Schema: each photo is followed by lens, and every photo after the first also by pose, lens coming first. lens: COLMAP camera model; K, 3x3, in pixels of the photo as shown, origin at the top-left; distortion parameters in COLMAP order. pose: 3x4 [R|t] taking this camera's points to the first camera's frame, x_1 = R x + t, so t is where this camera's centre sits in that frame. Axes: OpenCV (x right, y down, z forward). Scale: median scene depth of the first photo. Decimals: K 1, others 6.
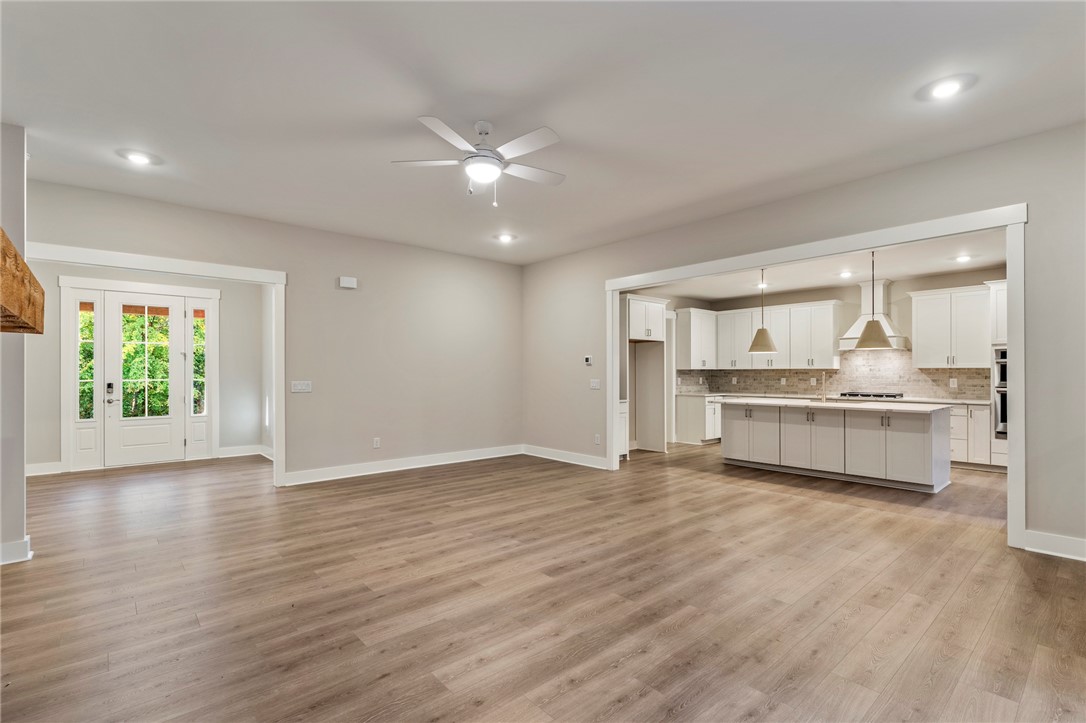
lens RADIAL K [[498.3, 0, 541.9], [0, 498.3, 372.5], [0, 0, 1]] dist [-0.002006, -0.000067]
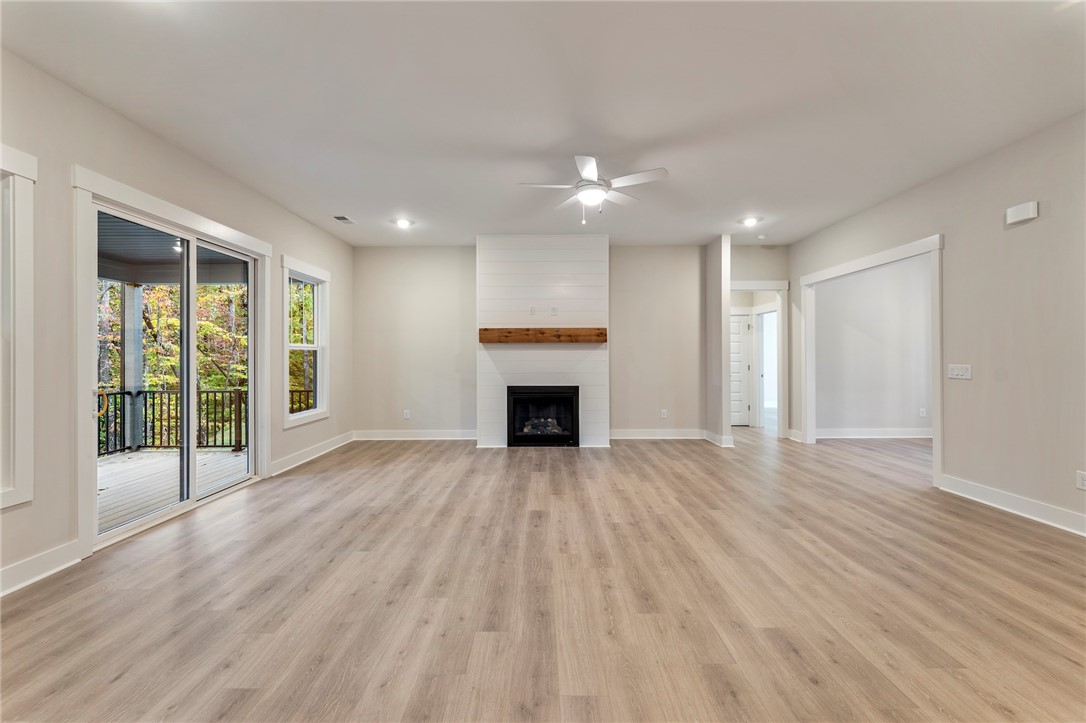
lens RADIAL K [[436.4, 0, 541.9], [0, 436.4, 359.2], [0, 0, 1]] dist [-0.000056, -0.000108]
pose [[-0.656730, 0.009510, -0.754065, 0.655877], [0.004944, 0.999953, 0.008306, 0.000262], [0.754109, 0.001727, -0.656747, 1.342485]]
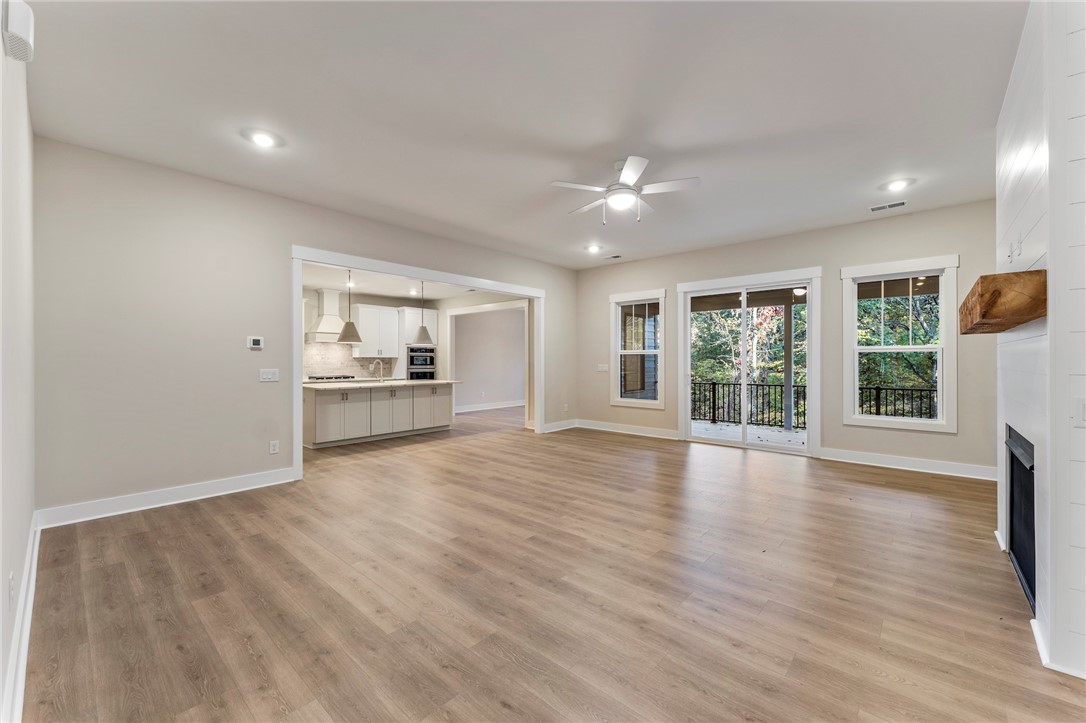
lens RADIAL K [[436.4, 0, 541.9], [0, 436.4, 359.2], [0, 0, 1]] dist [-0.000056, -0.000108]
pose [[-0.120897, 0.003219, 0.992660, -0.986414], [0.001386, 0.999994, -0.003074, 0.003024], [-0.992664, 0.001004, -0.120901, 1.102682]]
